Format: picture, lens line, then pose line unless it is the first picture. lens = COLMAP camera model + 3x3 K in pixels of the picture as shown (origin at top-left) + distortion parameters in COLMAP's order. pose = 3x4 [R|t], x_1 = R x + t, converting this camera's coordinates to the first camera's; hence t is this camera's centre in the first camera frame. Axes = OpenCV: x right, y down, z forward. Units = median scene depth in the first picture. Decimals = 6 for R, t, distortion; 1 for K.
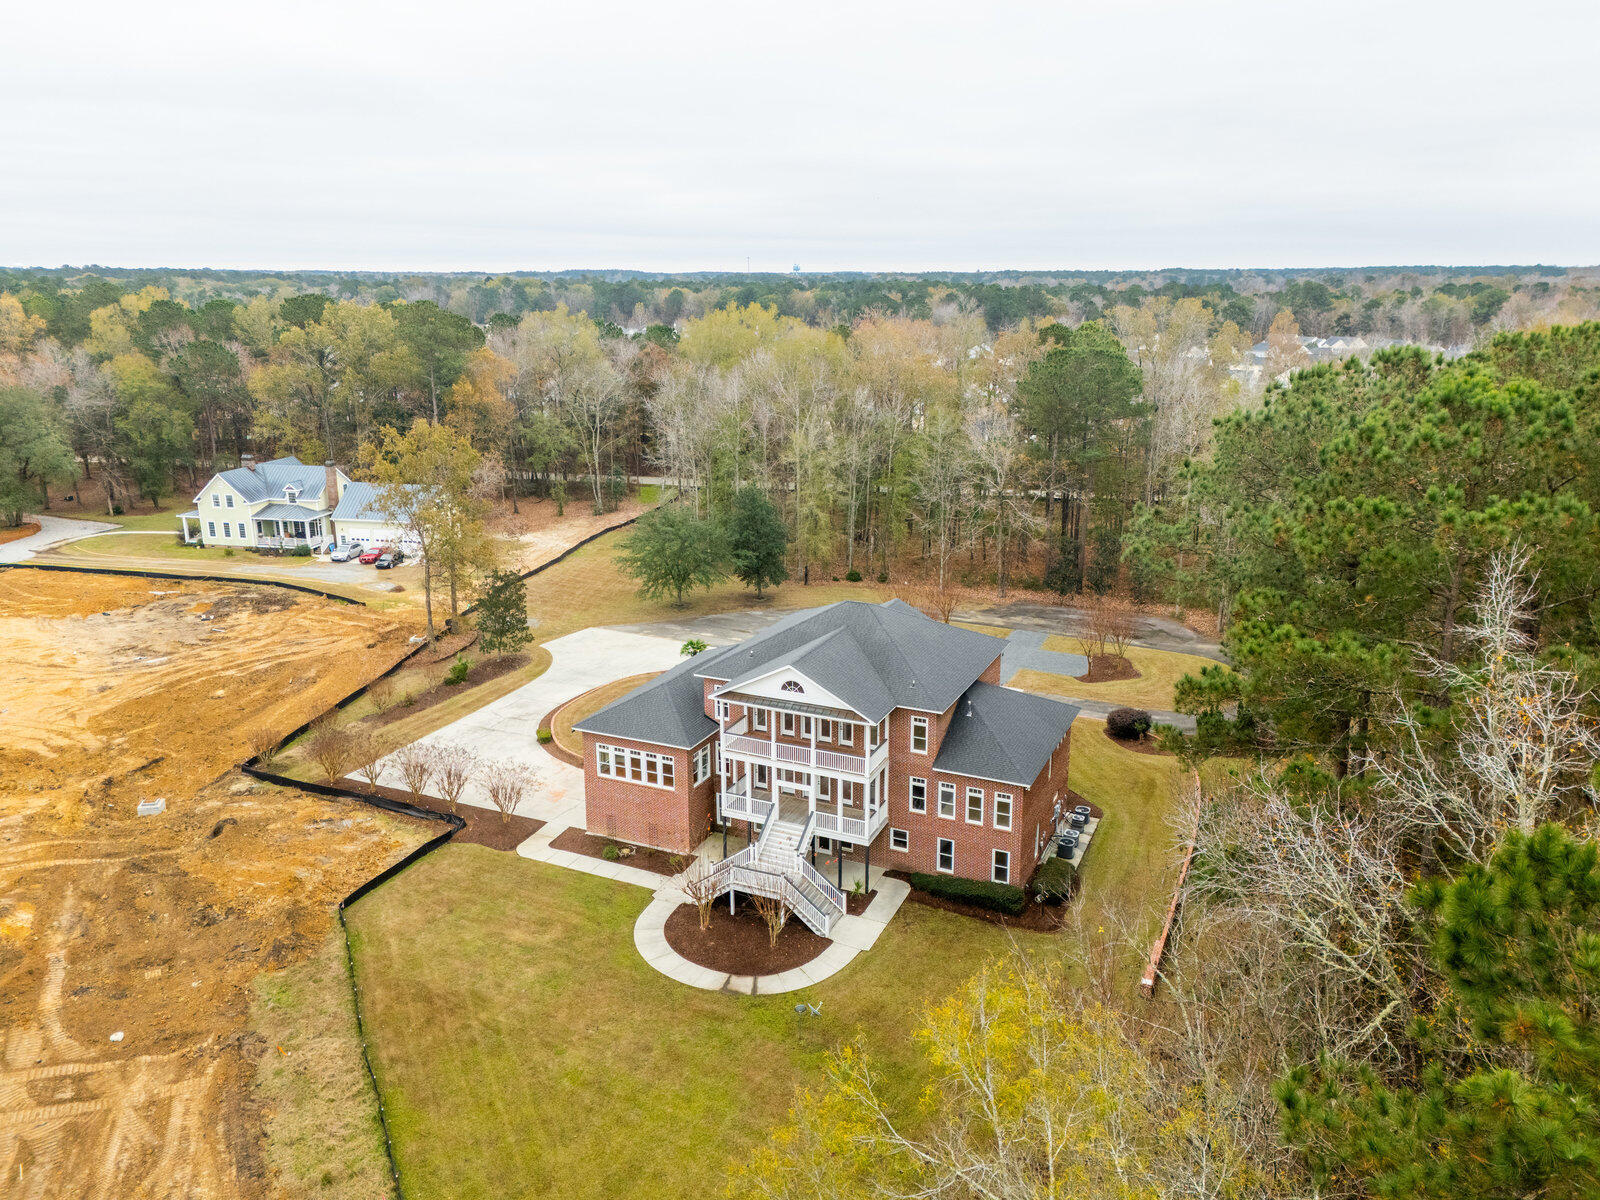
lens RADIAL K [[1190.1, 0, 792.9], [0, 1190.1, 571.2], [0, 0, 1]] dist [0.089950, -0.092661]
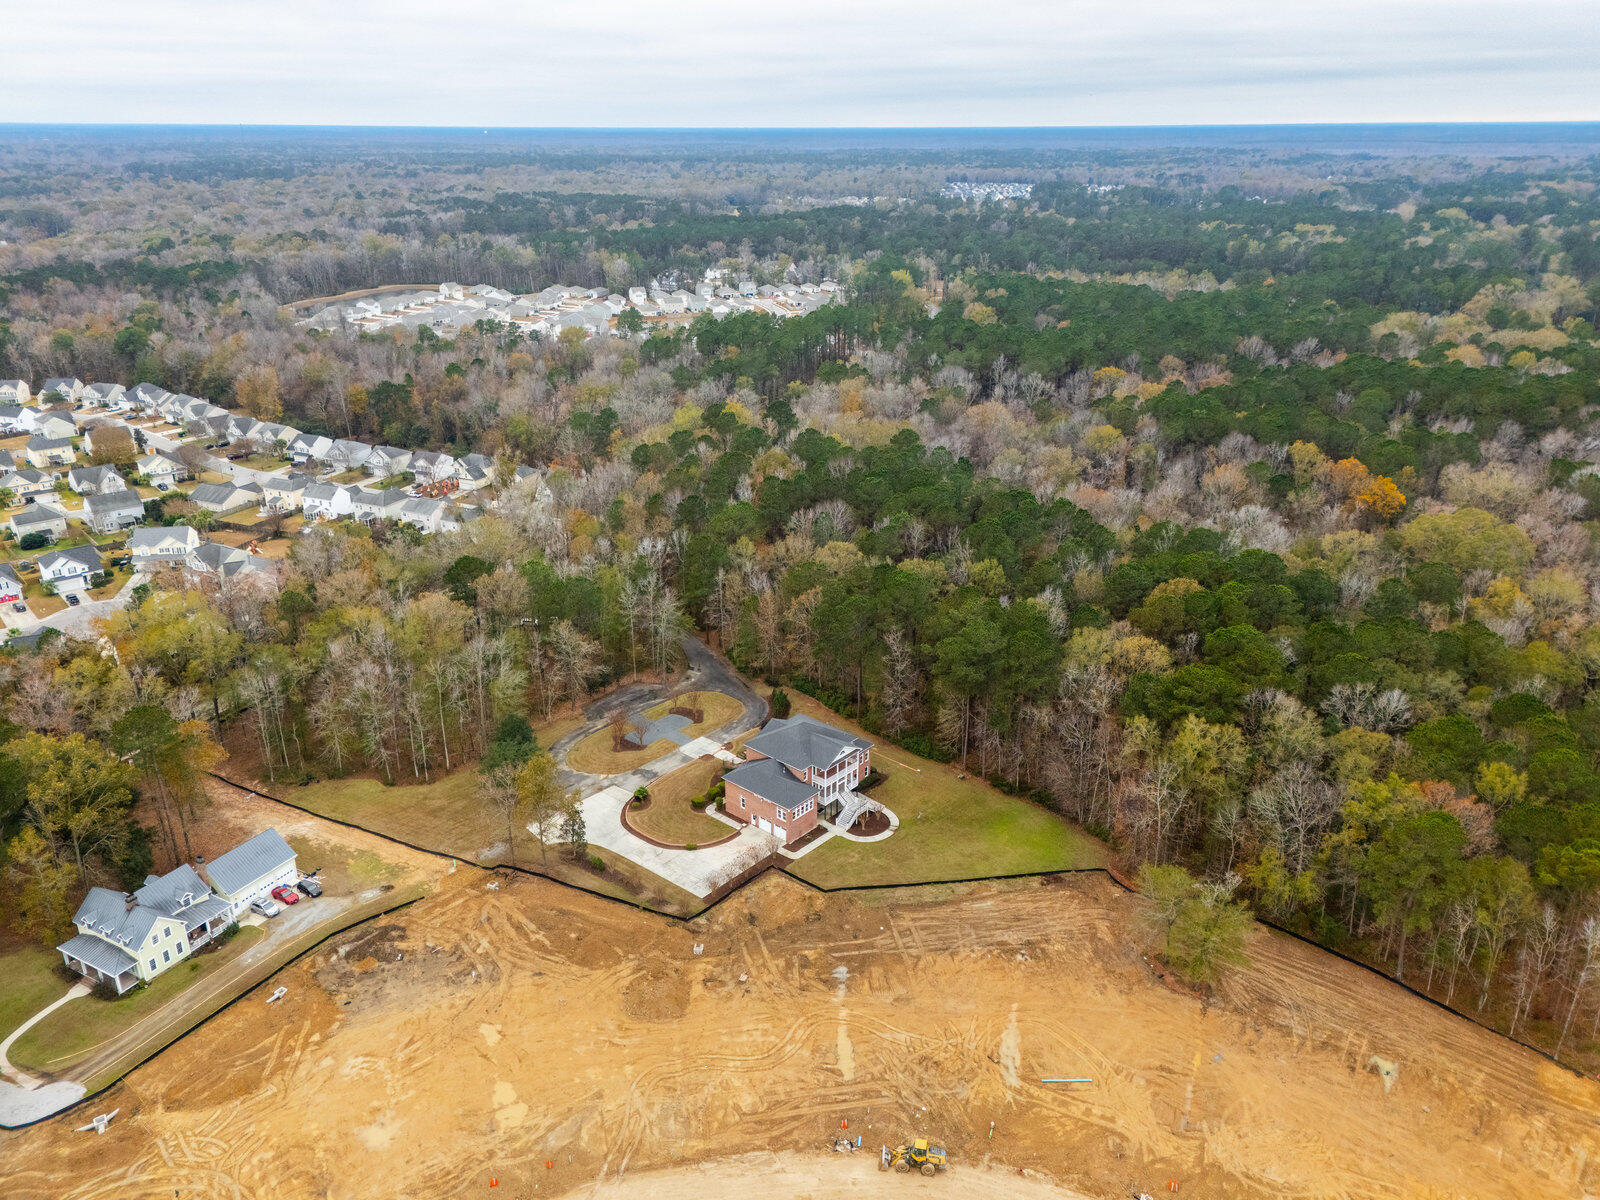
lens RADIAL K [[1190.1, 0, 792.9], [0, 1190.1, 571.2], [0, 0, 1]] dist [0.089950, -0.092661]
pose [[0.292823, -0.339298, 0.893942, -2.636567], [0.231782, 0.932226, 0.277905, -1.231213], [-0.927649, 0.125823, 0.351620, -0.057400]]
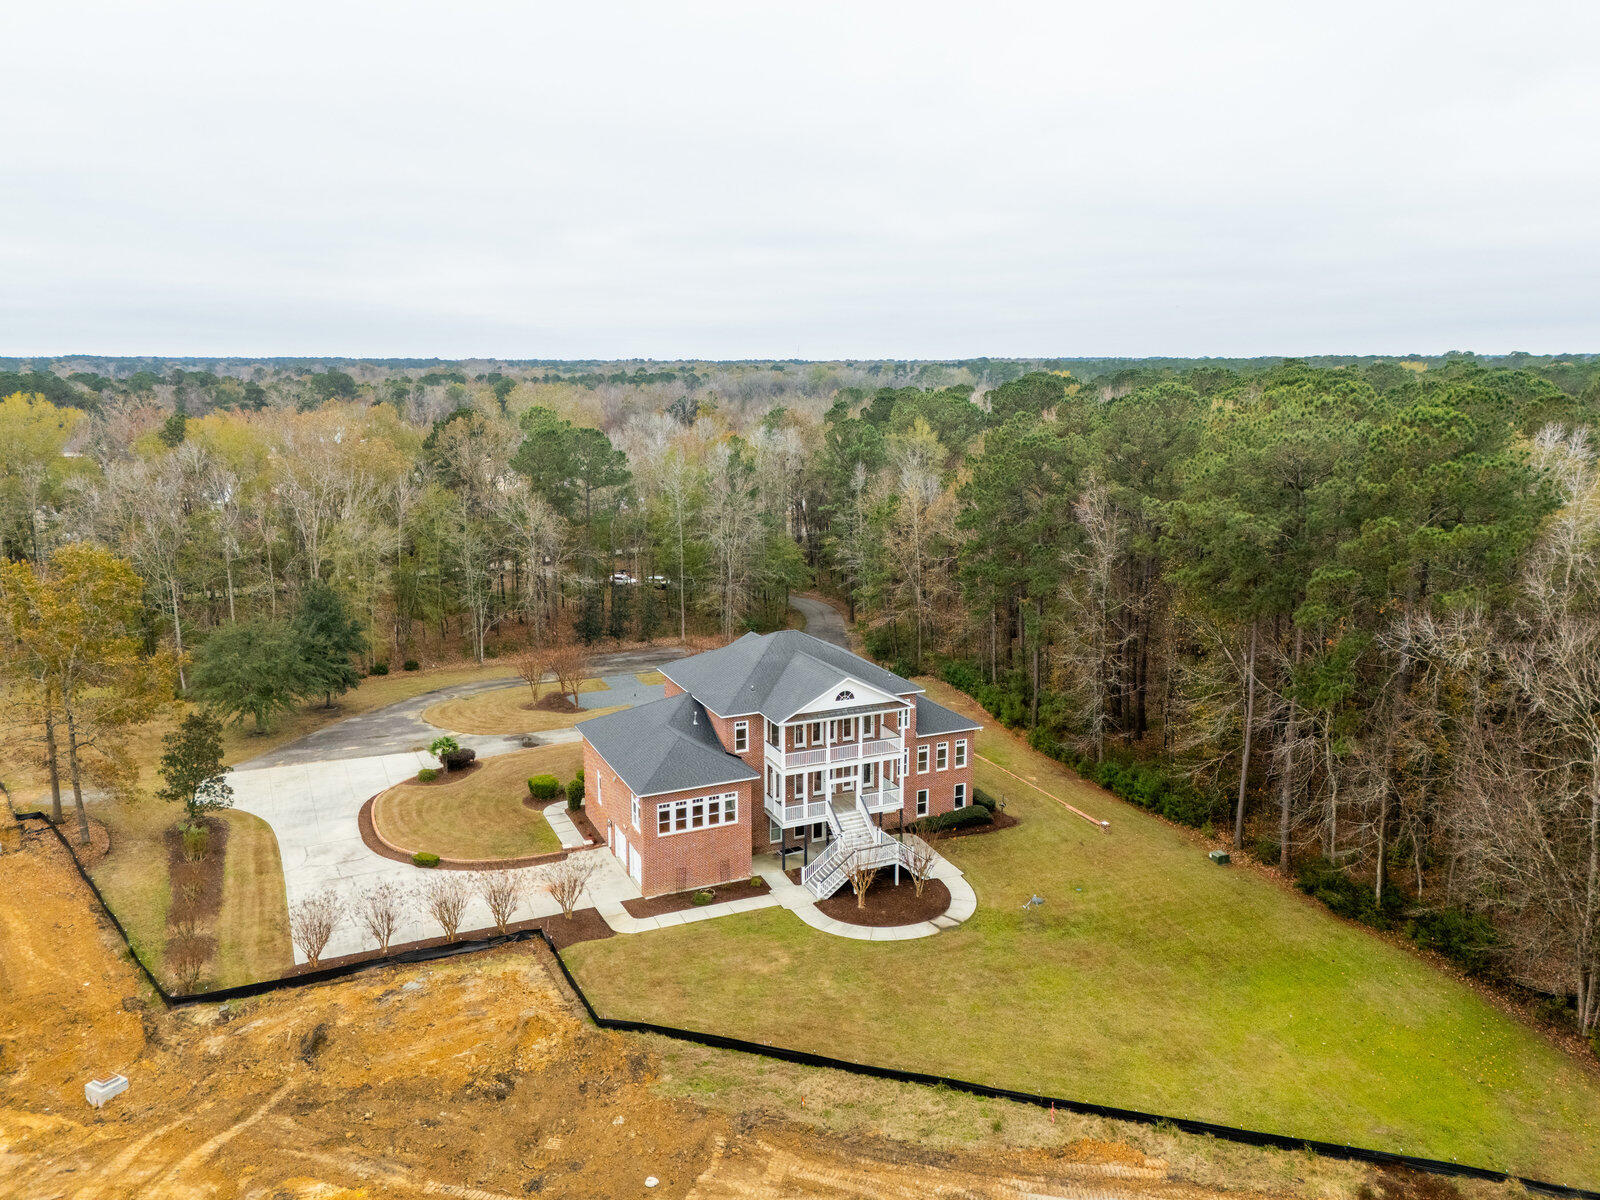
lens RADIAL K [[1190.1, 0, 792.9], [0, 1190.1, 571.2], [0, 0, 1]] dist [0.089950, -0.092661]
pose [[0.659942, -0.131922, 0.739644, -0.886232], [0.182874, 0.983061, 0.012170, -0.050542], [-0.728720, 0.127230, 0.672889, 0.199080]]
